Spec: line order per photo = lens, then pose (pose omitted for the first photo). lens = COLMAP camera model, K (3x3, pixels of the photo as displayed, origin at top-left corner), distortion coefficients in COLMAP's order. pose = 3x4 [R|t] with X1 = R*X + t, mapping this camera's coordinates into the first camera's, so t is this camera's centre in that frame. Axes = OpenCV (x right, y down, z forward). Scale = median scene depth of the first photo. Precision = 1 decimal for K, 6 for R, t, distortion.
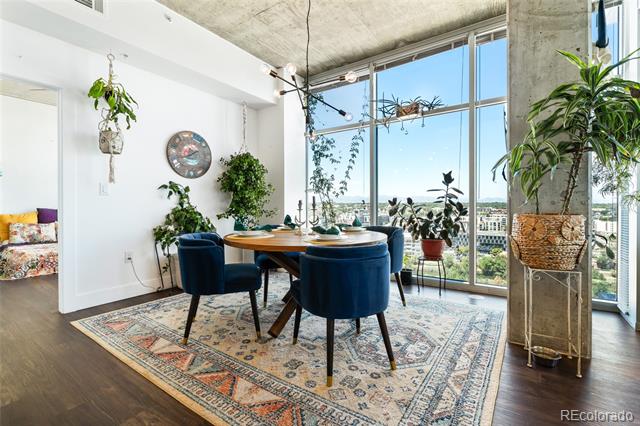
lens RADIAL K [[291.2, 0, 316.7], [0, 291.2, 209.2], [0, 0, 1]] dist [-0.004368, 0.000716]
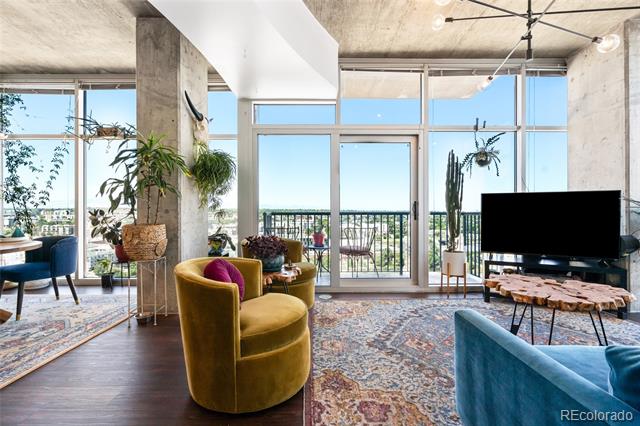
lens RADIAL K [[291.2, 0, 322.2], [0, 291.2, 213.5], [0, 0, 1]] dist [-0.004368, 0.000716]
pose [[0.811766, 0.001545, 0.583981, 0.512600], [0.003054, 0.999972, -0.006890, -0.020627], [-0.583975, 0.007376, 0.811738, -0.620812]]
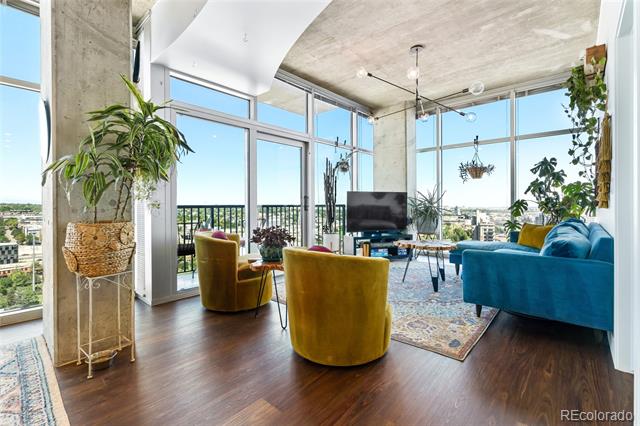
lens RADIAL K [[291.2, 0, 320.9], [0, 291.2, 208.3], [0, 0, 1]] dist [-0.004368, 0.000716]
pose [[0.112498, -0.005149, 0.993639, -0.116118], [0.015412, 0.999875, 0.003436, -0.018019], [-0.993532, 0.014927, 0.112564, 0.080477]]
